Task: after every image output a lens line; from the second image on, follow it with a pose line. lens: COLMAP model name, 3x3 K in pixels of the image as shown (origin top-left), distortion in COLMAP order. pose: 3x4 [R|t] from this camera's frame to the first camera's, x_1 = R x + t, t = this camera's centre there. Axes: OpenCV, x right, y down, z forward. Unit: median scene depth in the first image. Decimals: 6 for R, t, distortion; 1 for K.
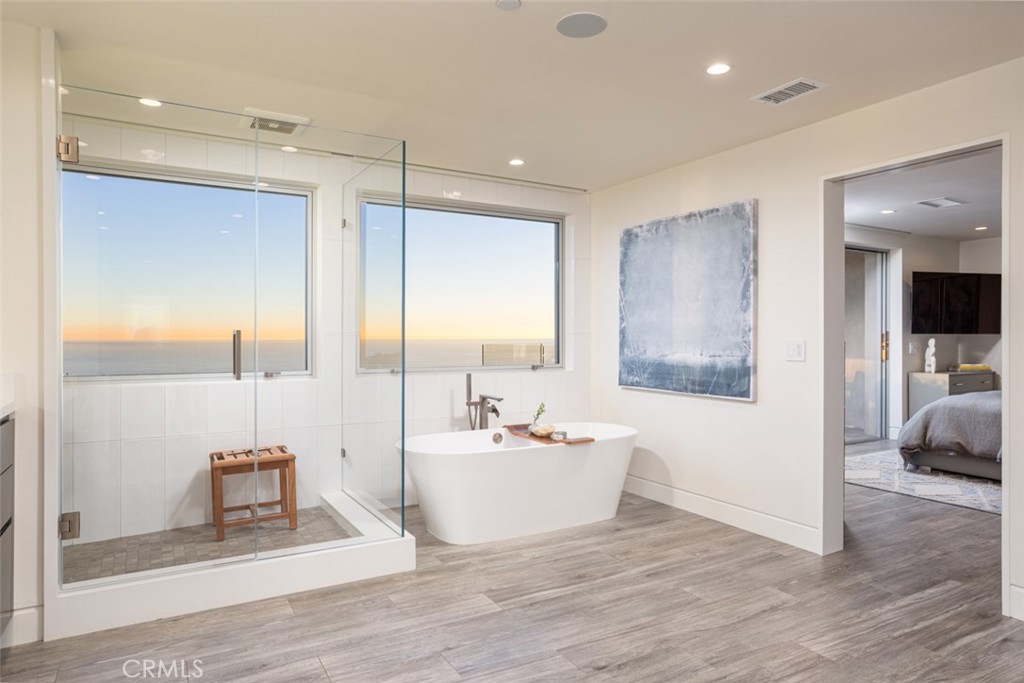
lens RADIAL K [[622.0, 0, 511.0], [0, 622.0, 342.4], [0, 0, 1]] dist [0.001829, 0.000793]
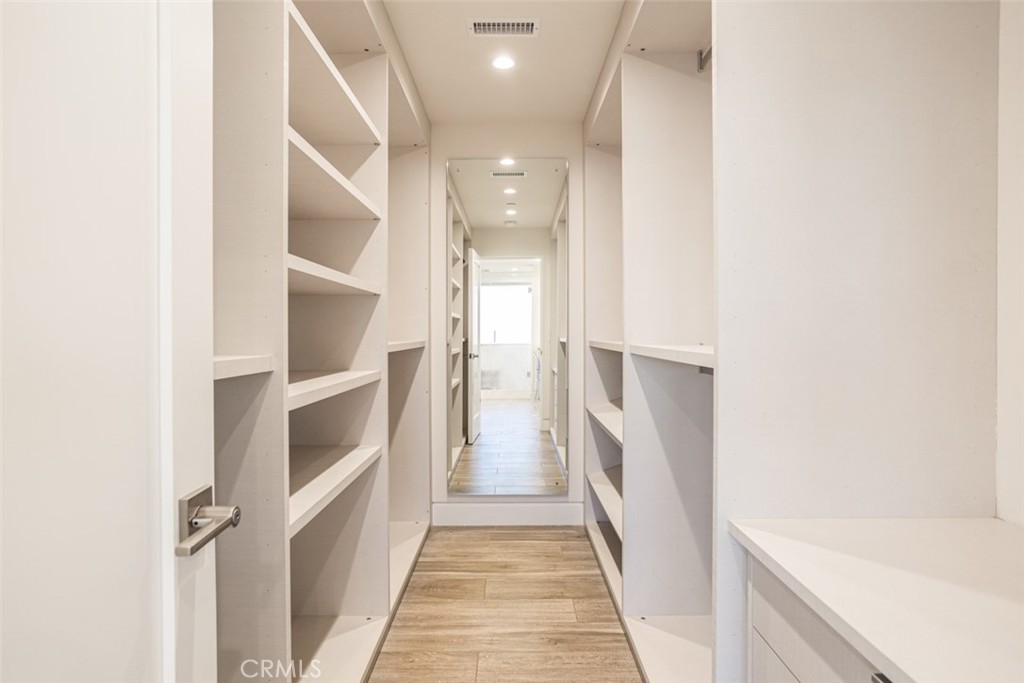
lens RADIAL K [[572.8, 0, 512.3], [0, 572.8, 339.6], [0, 0, 1]] dist [-0.006030, -0.000543]
pose [[-0.872866, -0.003567, 0.487948, -0.183063], [0.001820, 0.999943, 0.010565, -0.002200], [-0.487957, 0.010110, -0.872809, 1.634242]]
